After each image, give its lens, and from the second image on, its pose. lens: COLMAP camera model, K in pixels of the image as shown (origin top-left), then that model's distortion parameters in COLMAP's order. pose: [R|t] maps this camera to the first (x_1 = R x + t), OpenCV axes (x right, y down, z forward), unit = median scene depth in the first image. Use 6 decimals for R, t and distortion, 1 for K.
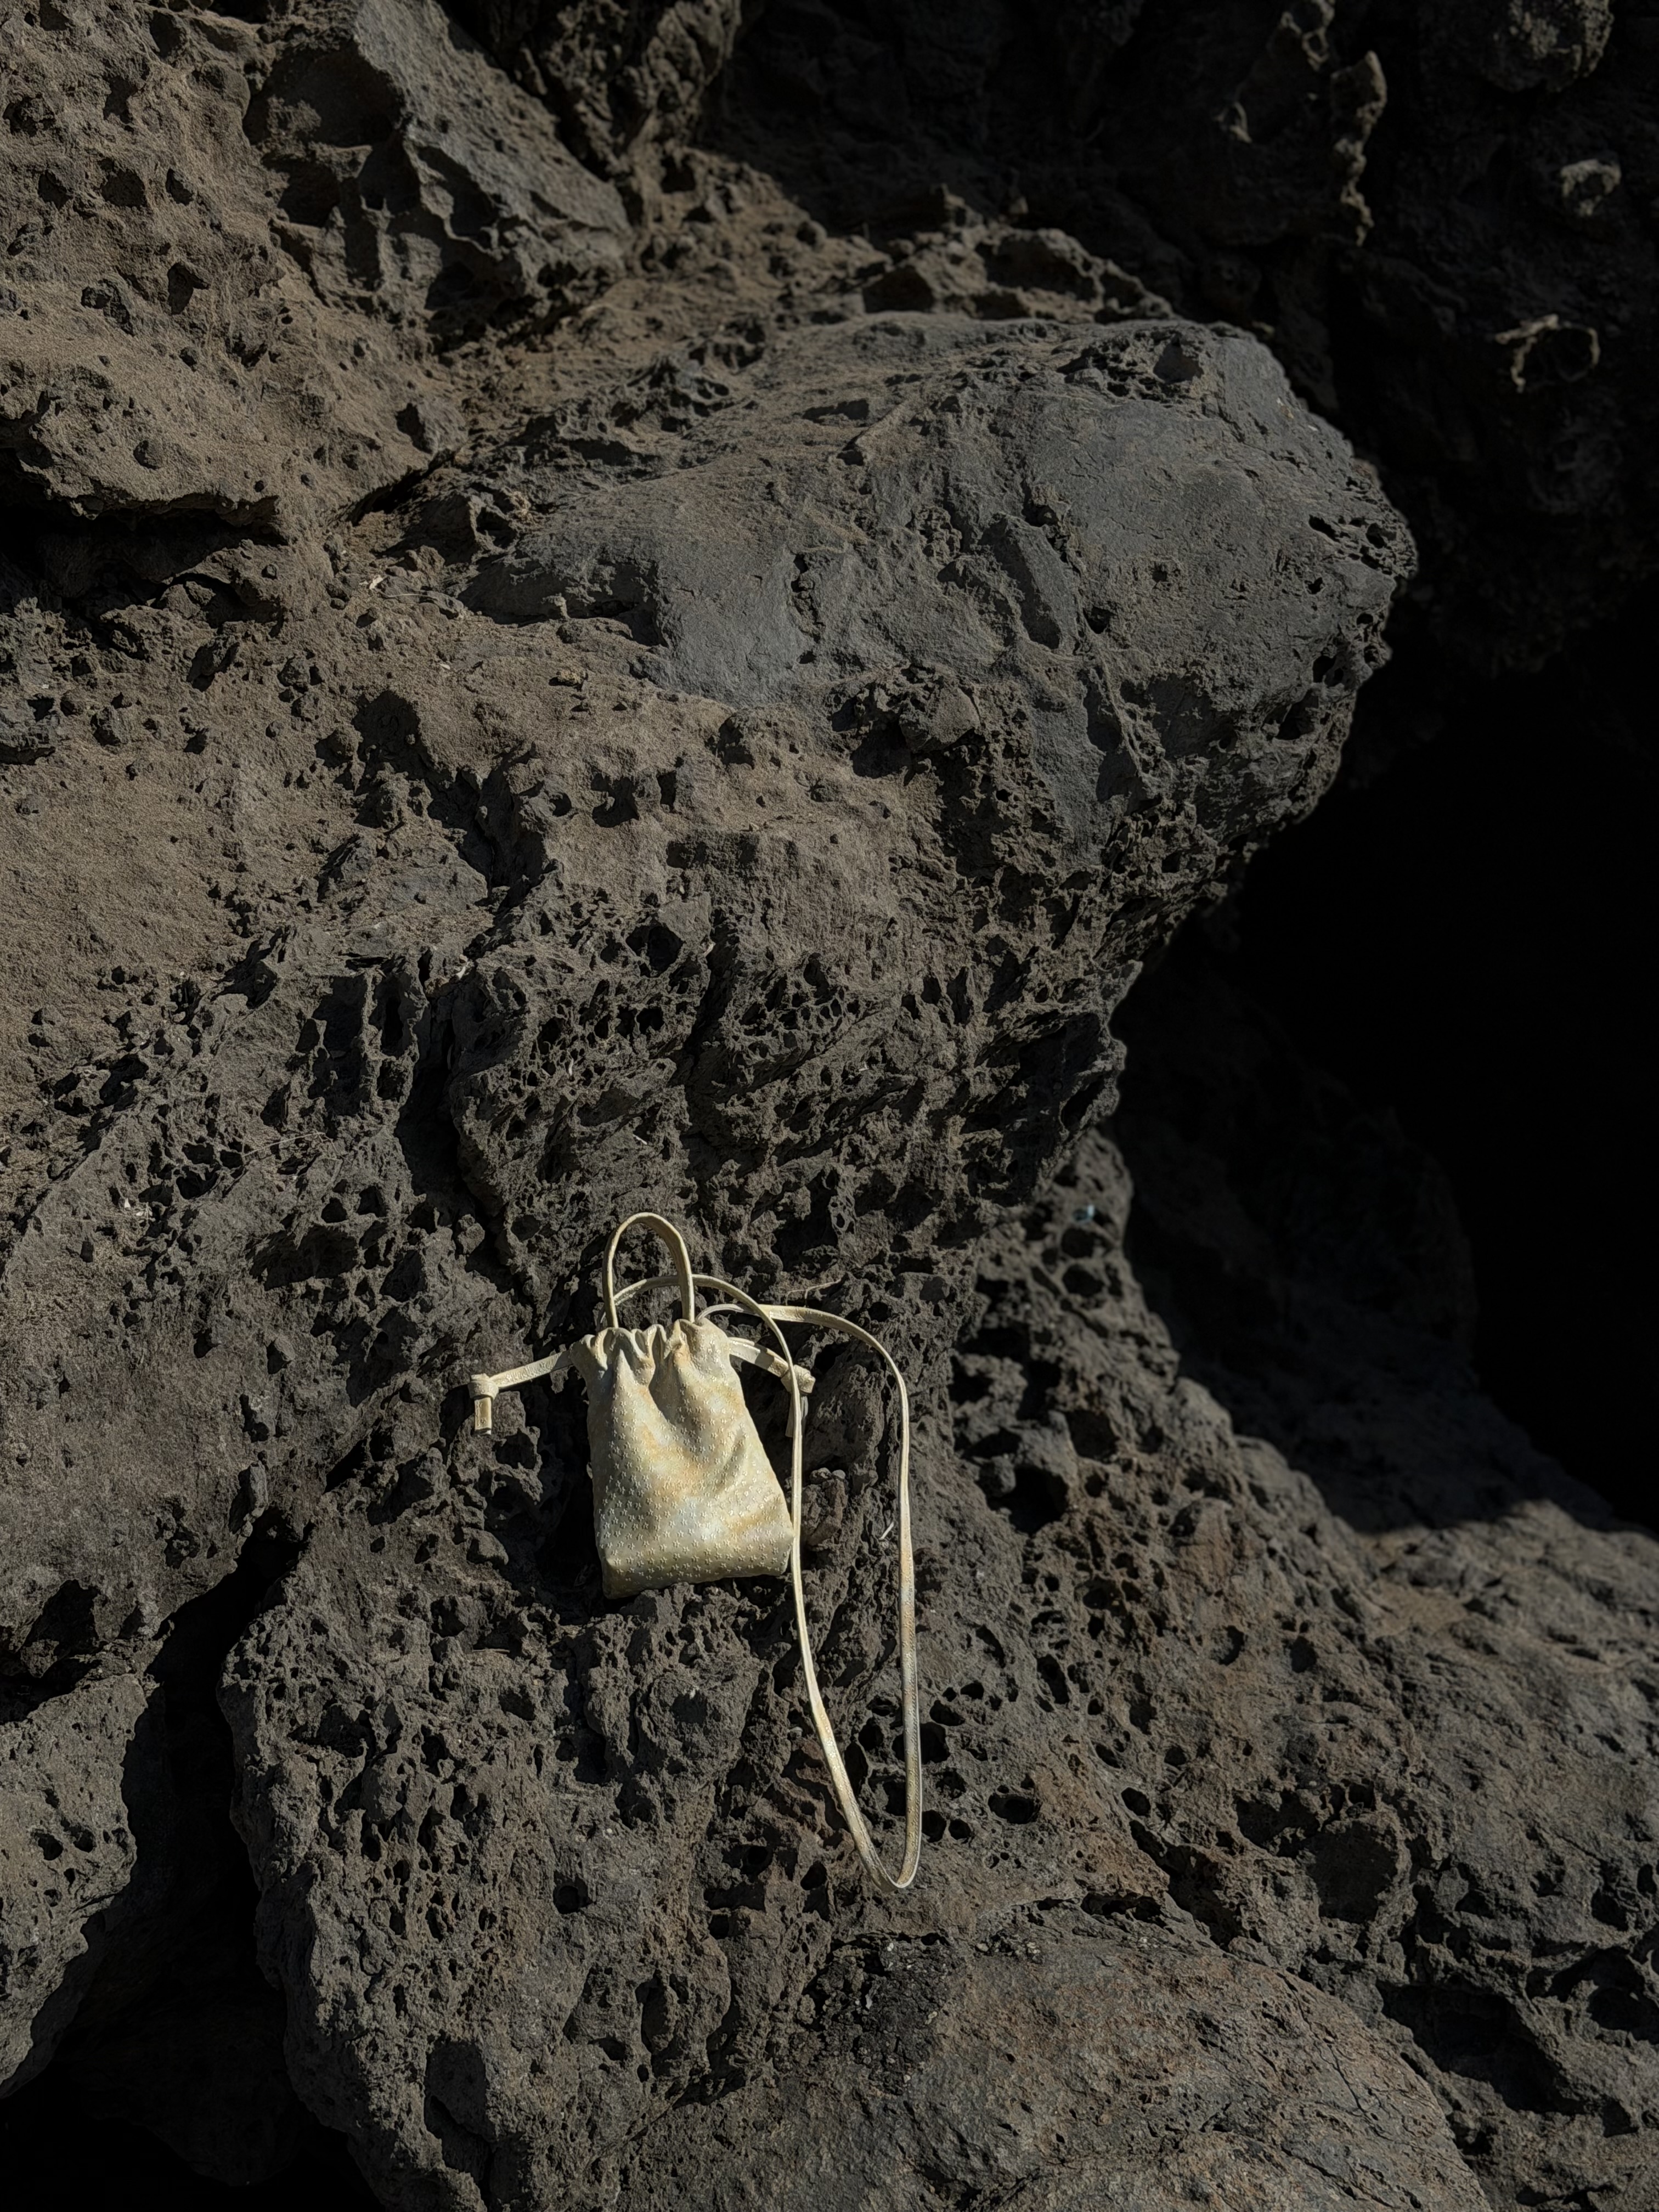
lens RADIAL K [[3619.0, 0, 824.7], [0, 3619.0, 1104.7], [0, 0, 1]] dist [0.127392, 0.000000]
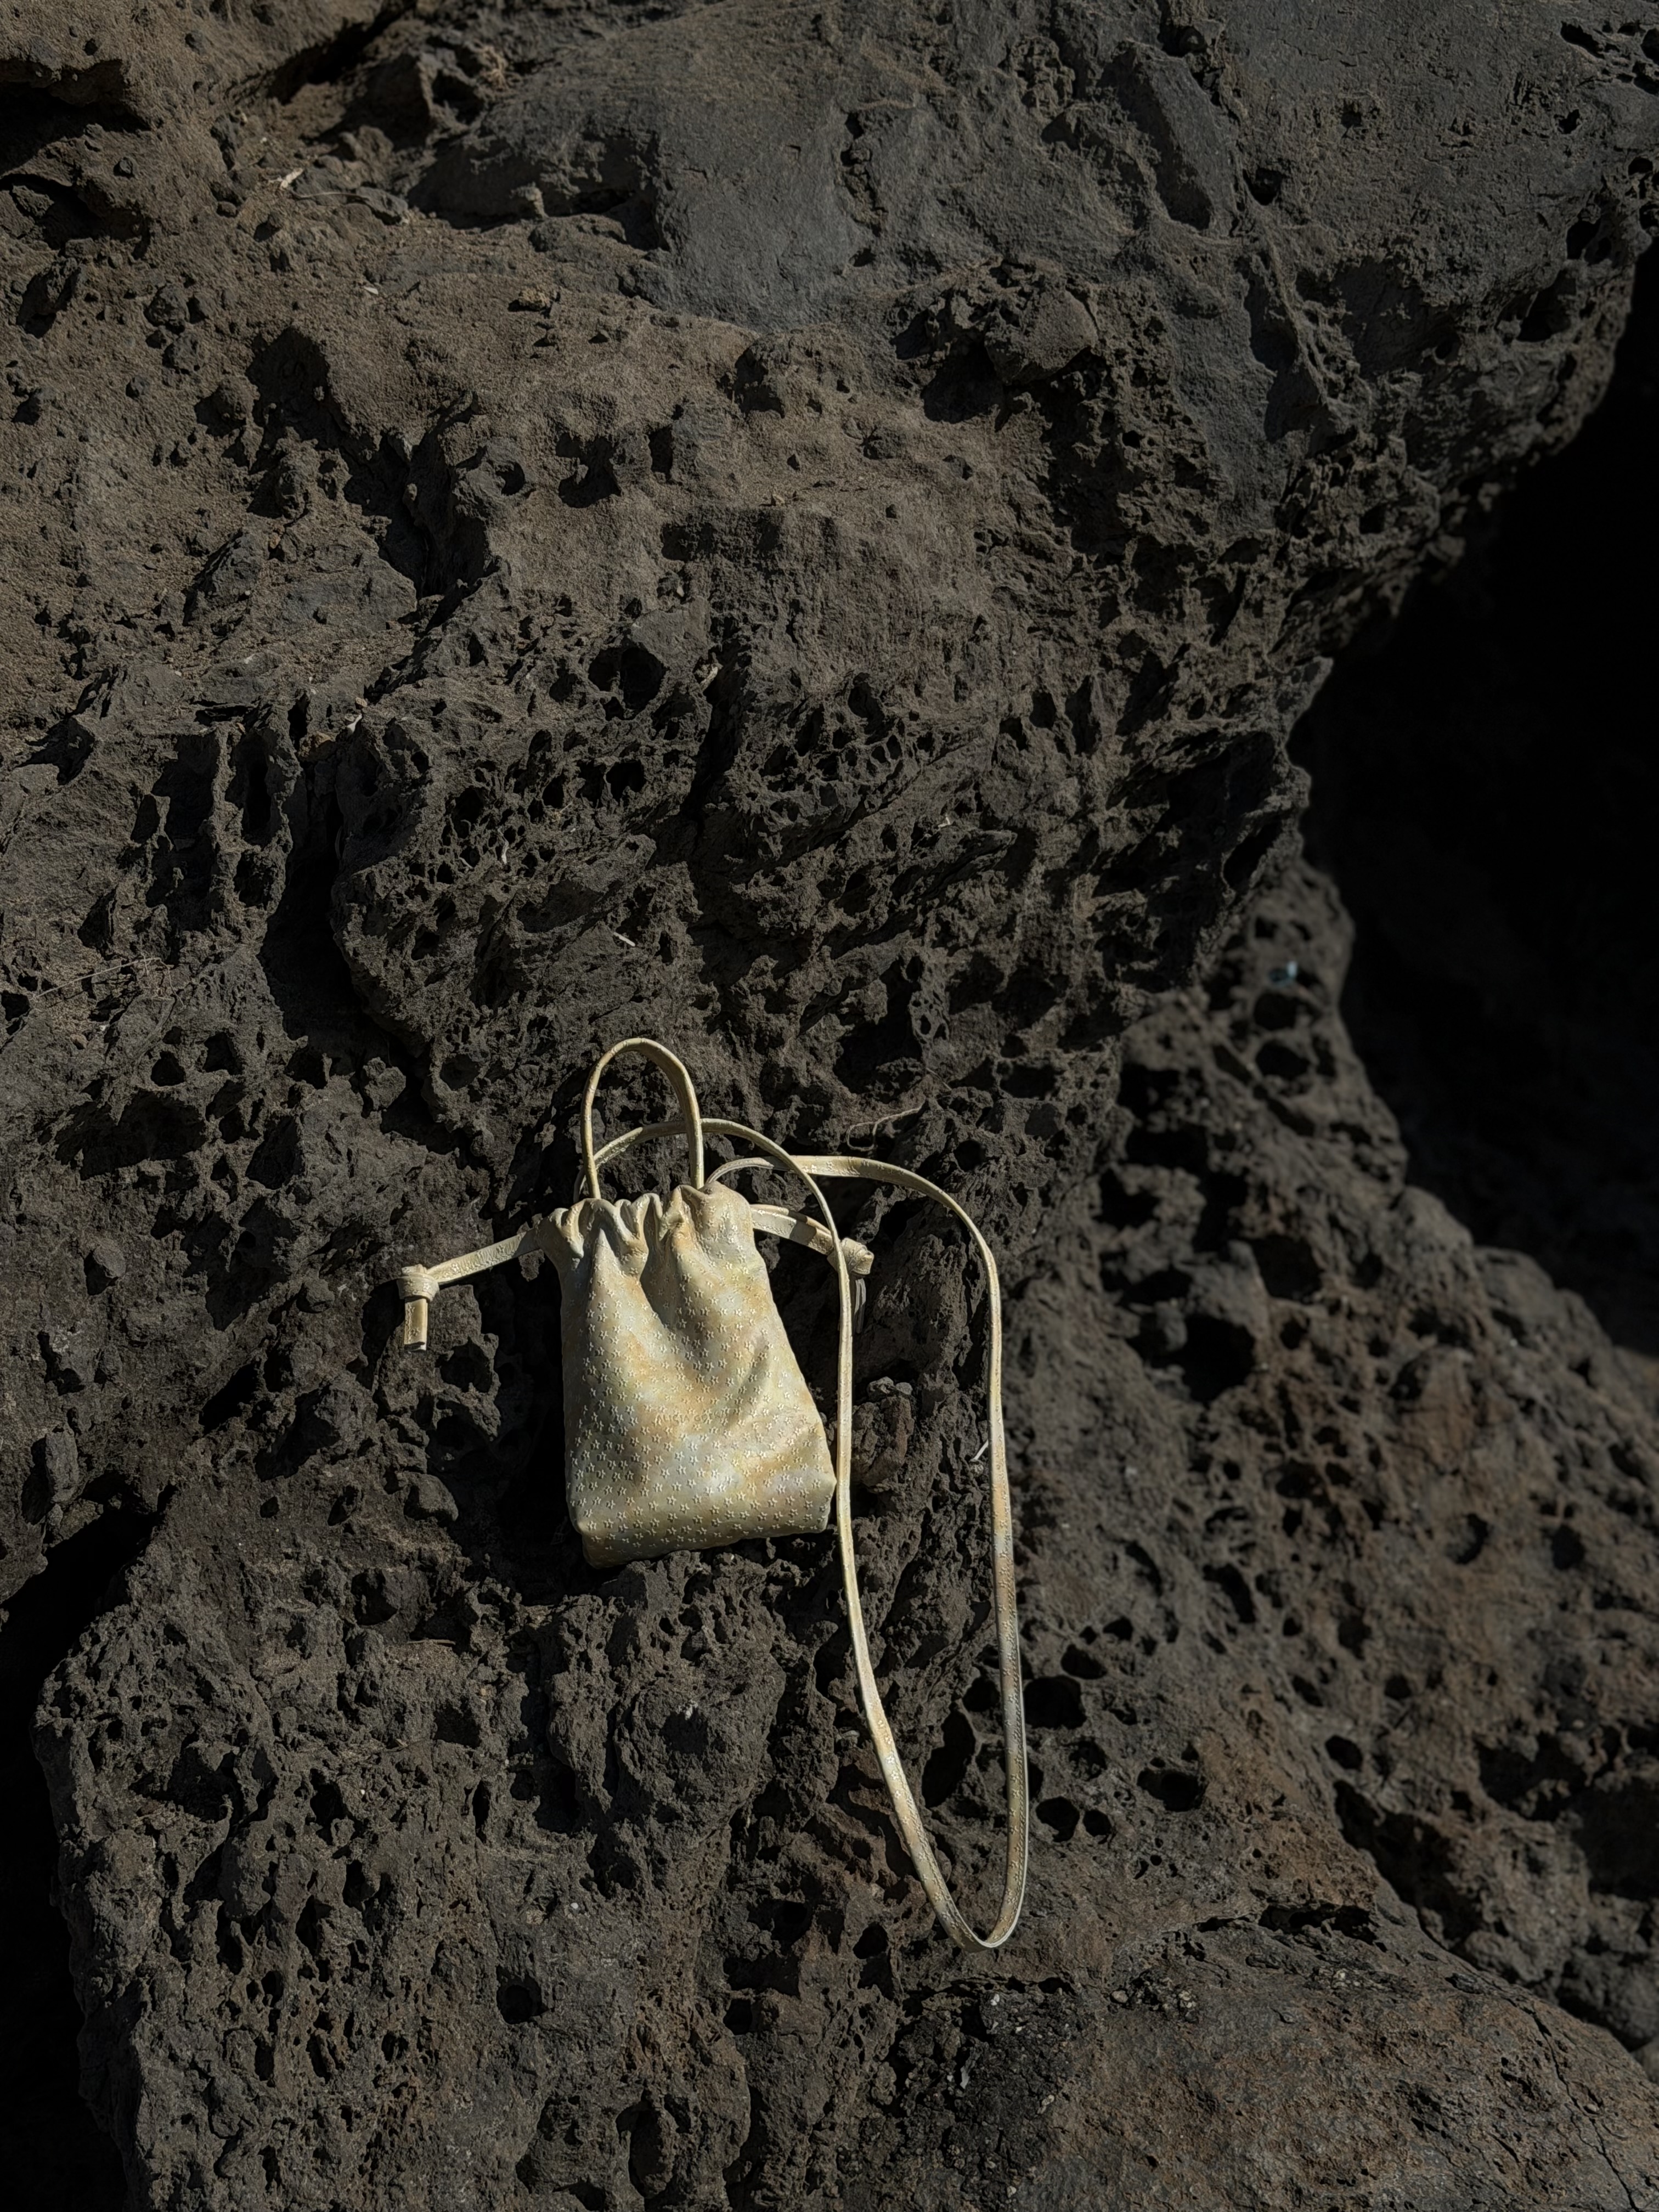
lens RADIAL K [[3619.0, 0, 828.2], [0, 3619.0, 1126.2], [0, 0, 1]] dist [0.127392, 0.000000]
pose [[0.995603, -0.021451, -0.091185, 0.056101], [0.031182, 0.993805, 0.106671, -0.029763], [0.088332, -0.109045, 0.990104, 0.269629]]
